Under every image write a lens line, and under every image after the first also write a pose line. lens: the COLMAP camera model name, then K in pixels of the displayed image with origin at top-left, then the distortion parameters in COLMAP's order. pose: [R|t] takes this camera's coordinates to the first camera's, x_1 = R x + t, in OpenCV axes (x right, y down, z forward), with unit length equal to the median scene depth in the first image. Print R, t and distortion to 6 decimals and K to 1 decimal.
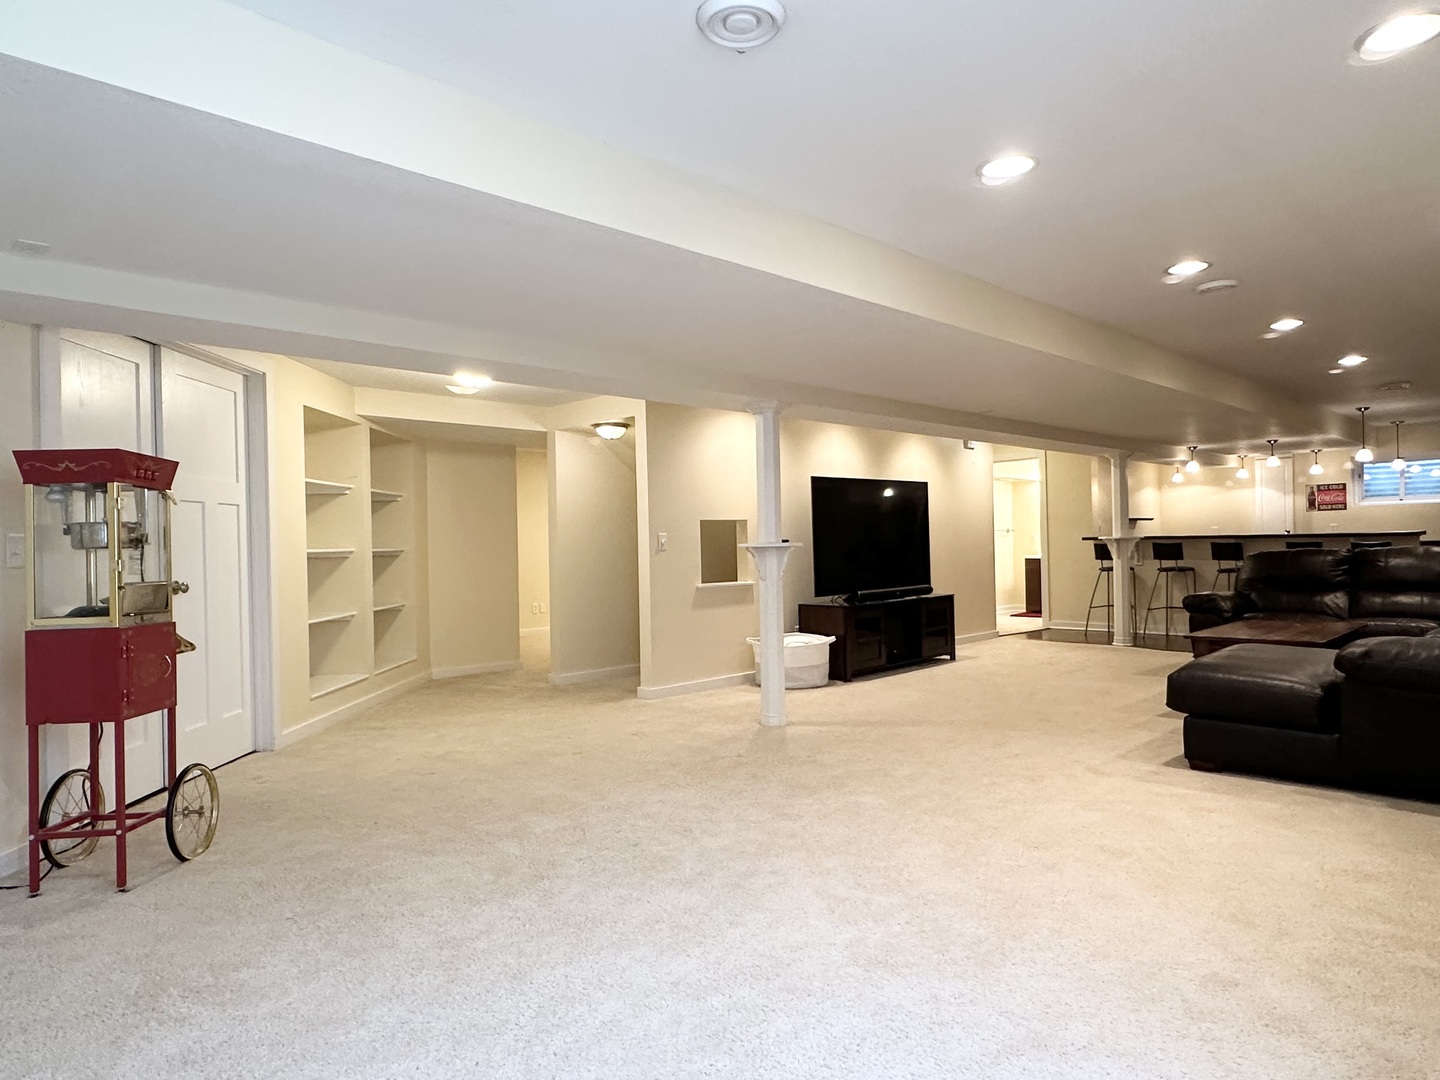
lens RADIAL K [[922.0, 0, 720.4], [0, 922.0, 540.5], [0, 0, 1]] dist [-0.005751, -0.000698]
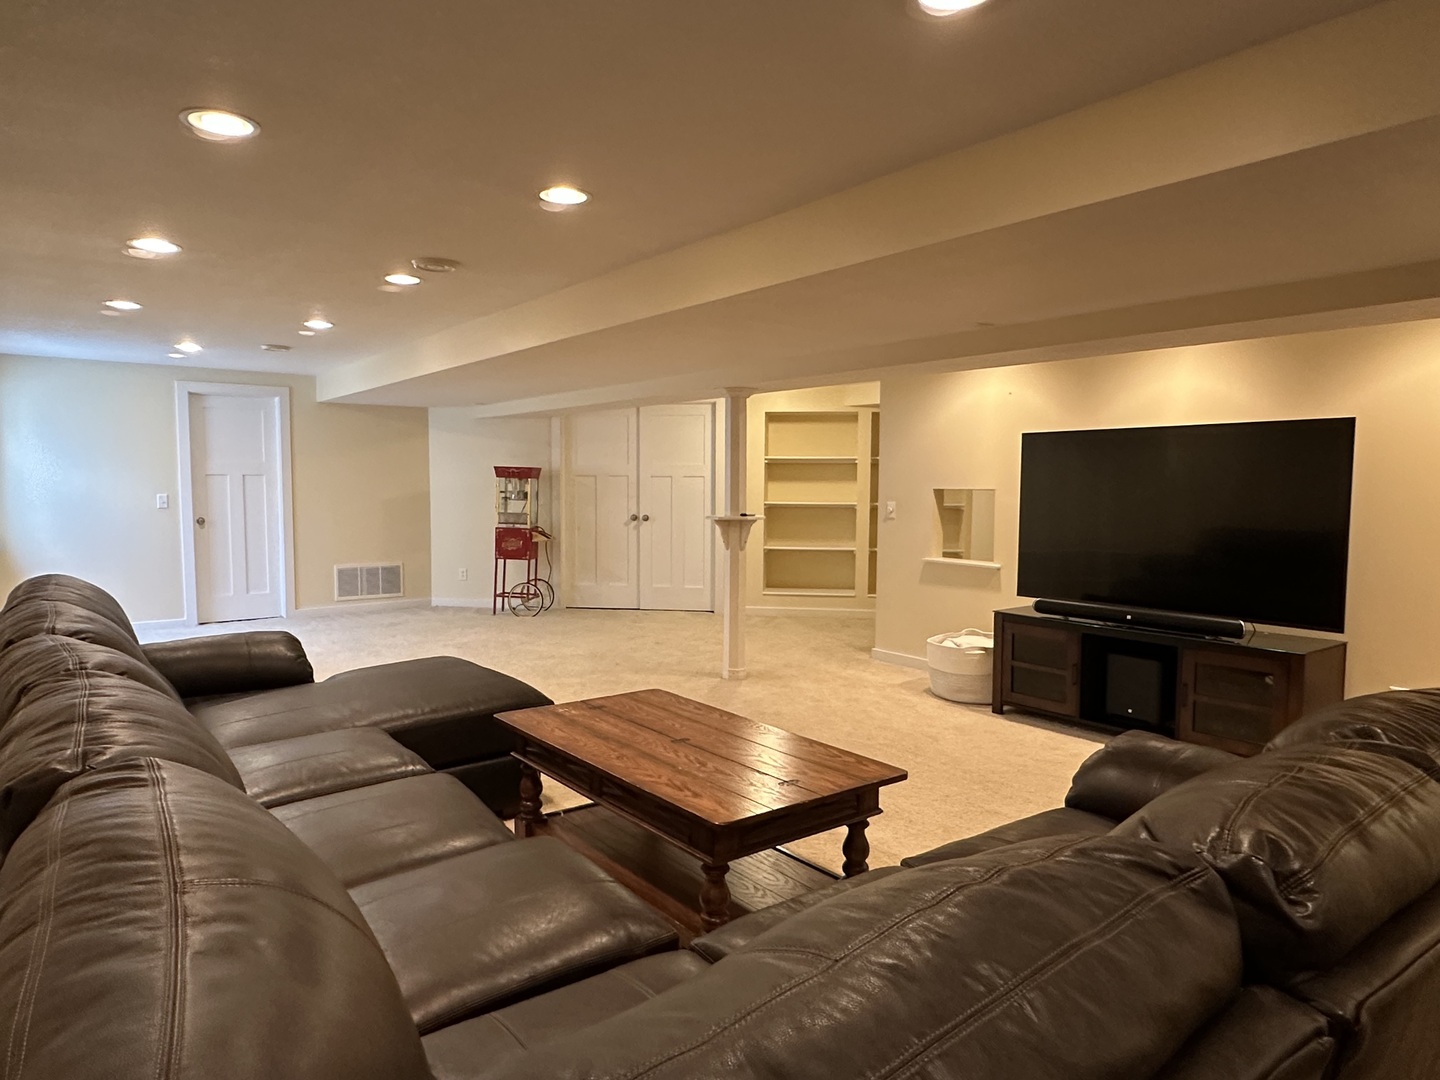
lens RADIAL K [[922.0, 0, 720.2], [0, 922.0, 540.4], [0, 0, 1]] dist [-0.005751, -0.000698]
pose [[-0.149599, 0.088333, -0.984793, 0.955070], [0.005047, 0.996057, 0.088576, -0.053426], [0.988734, 0.008281, -0.149455, 0.976212]]
